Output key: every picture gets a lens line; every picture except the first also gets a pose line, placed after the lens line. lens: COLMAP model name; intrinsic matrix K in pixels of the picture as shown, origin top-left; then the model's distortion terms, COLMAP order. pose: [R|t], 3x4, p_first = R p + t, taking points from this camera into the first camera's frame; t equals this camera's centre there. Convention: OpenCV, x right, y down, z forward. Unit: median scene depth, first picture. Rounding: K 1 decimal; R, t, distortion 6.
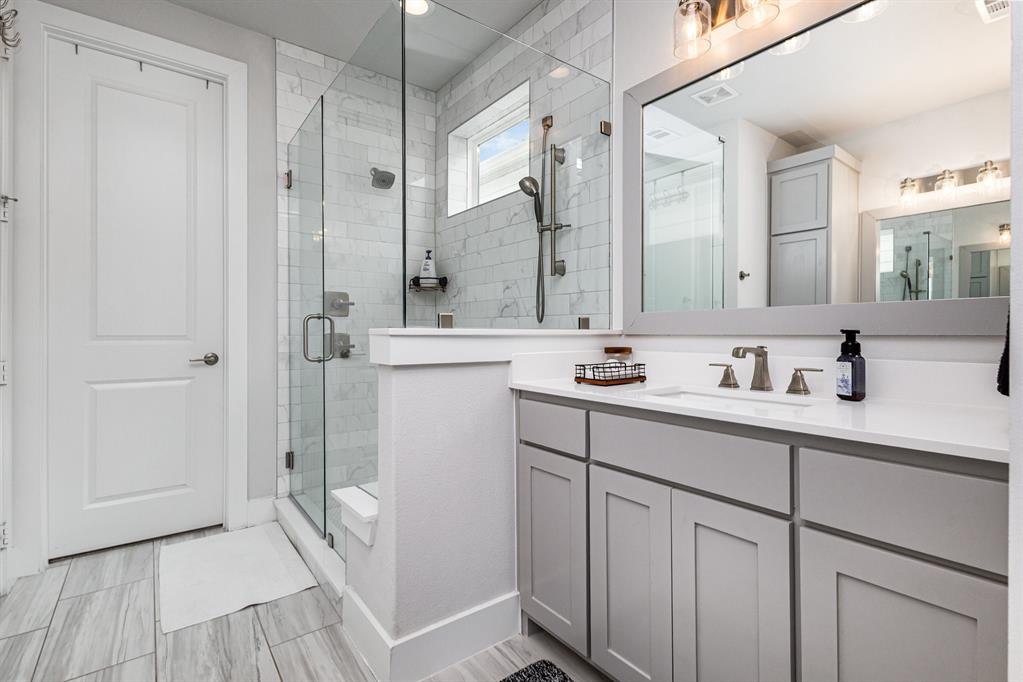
lens RADIAL K [[483.8, 0, 511.5], [0, 483.8, 341.0], [0, 0, 1]] dist [0.014770, -0.007339]
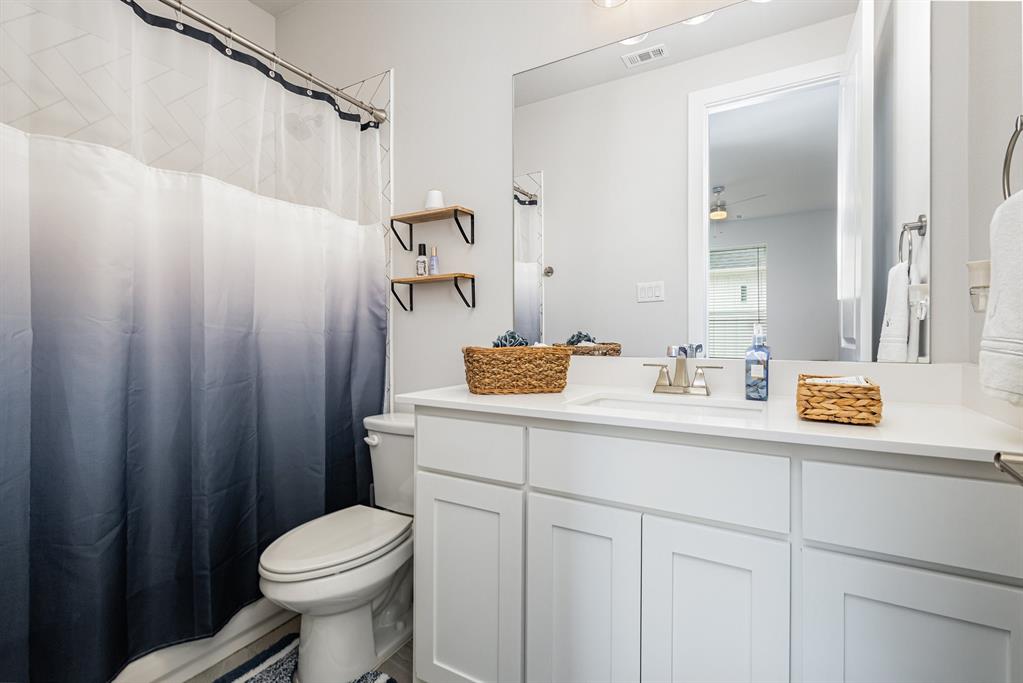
lens RADIAL K [[483.8, 0, 511.5], [0, 483.8, 341.5], [0, 0, 1]] dist [0.014770, -0.007339]
pose [[0.931531, 0.002031, 0.363656, -0.141043], [-0.000419, 0.999990, -0.004511, 0.000327], [-0.363661, 0.004050, 0.931522, 0.198257]]
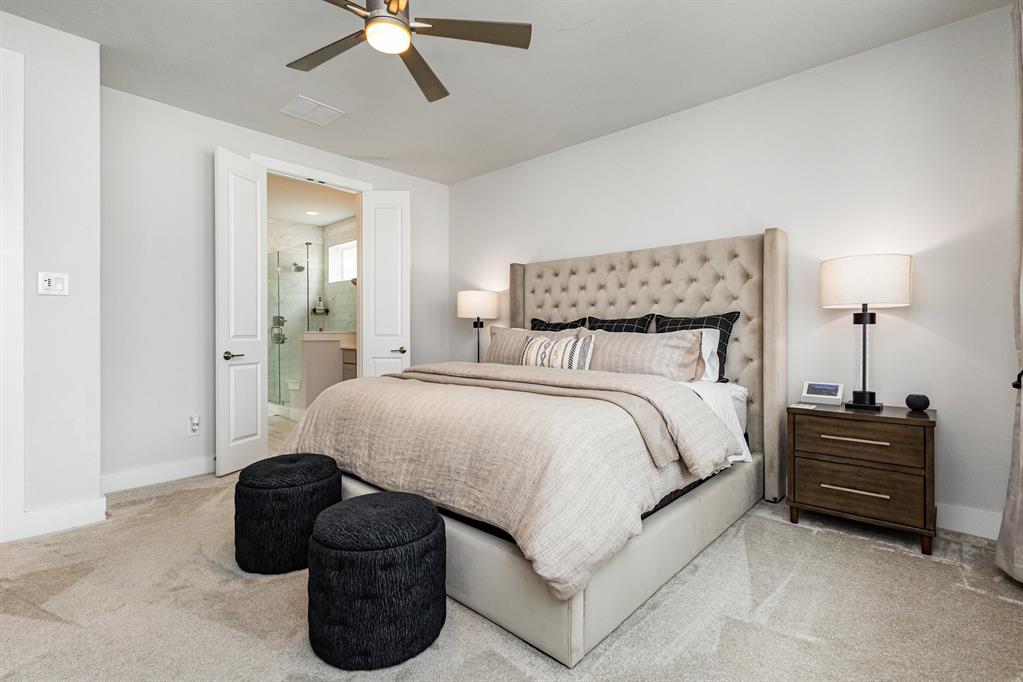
lens RADIAL K [[483.8, 0, 511.5], [0, 483.8, 341.0], [0, 0, 1]] dist [0.014770, -0.007339]
pose [[0.983008, 0.002778, 0.183543, 0.464083], [-0.001294, 0.999966, -0.008203, 0.056699], [-0.183560, 0.007826, 0.982977, -2.195645]]
